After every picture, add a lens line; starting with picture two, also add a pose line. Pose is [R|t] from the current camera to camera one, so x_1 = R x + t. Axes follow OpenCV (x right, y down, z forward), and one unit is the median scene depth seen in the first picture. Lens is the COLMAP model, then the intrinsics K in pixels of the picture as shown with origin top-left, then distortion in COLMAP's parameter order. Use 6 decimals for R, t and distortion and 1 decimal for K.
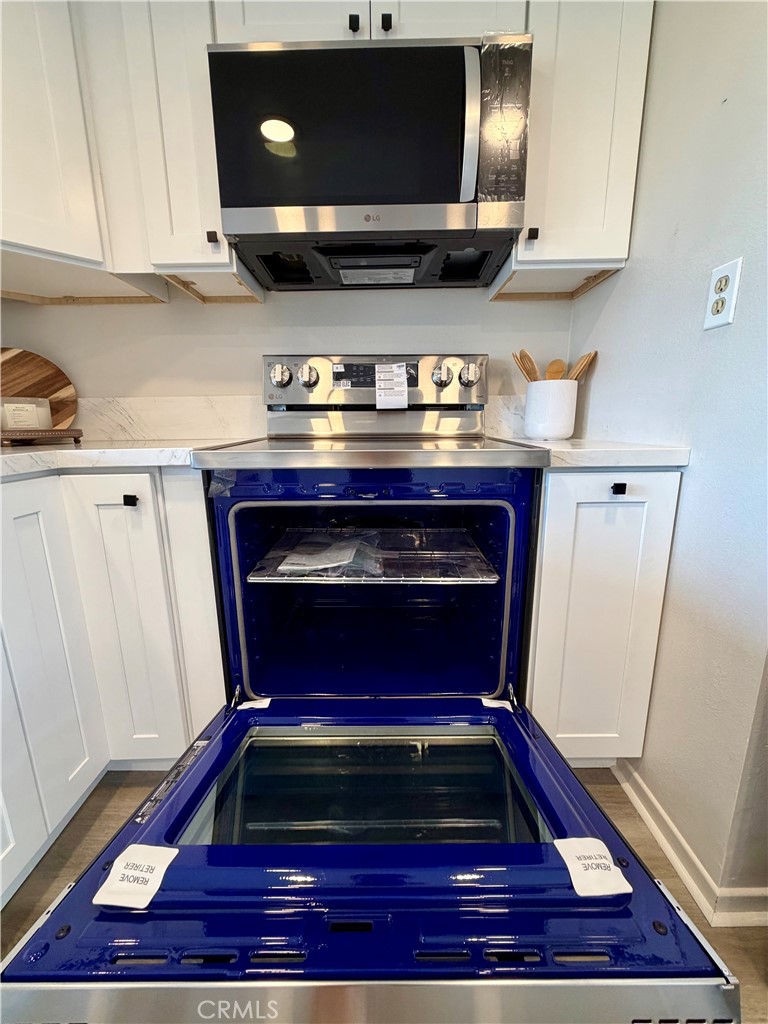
lens RADIAL K [[408.0, 0, 385.4], [0, 408.0, 512.6], [0, 0, 1]] dist [0.001305, -0.000526]
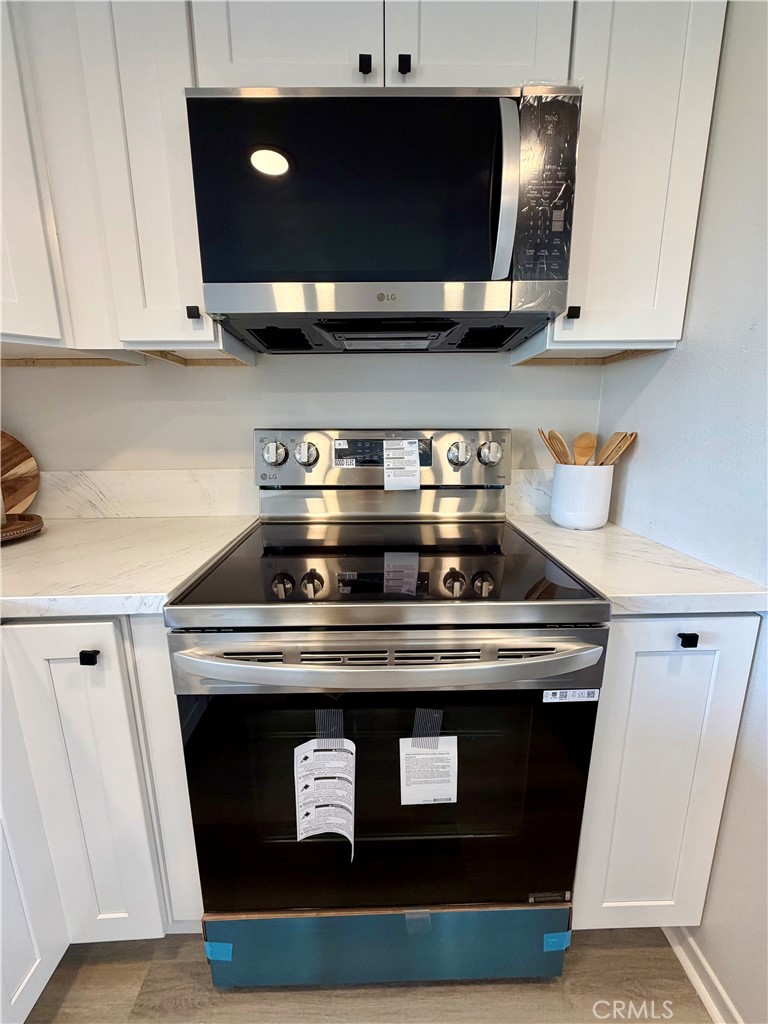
lens RADIAL K [[408.0, 0, 385.6], [0, 408.0, 512.2], [0, 0, 1]] dist [0.001305, -0.000526]
pose [[0.999748, -0.001115, 0.022422, -0.047546], [0.001109, 0.999999, 0.000298, -0.251425], [-0.022422, -0.000273, 0.999749, 0.147689]]
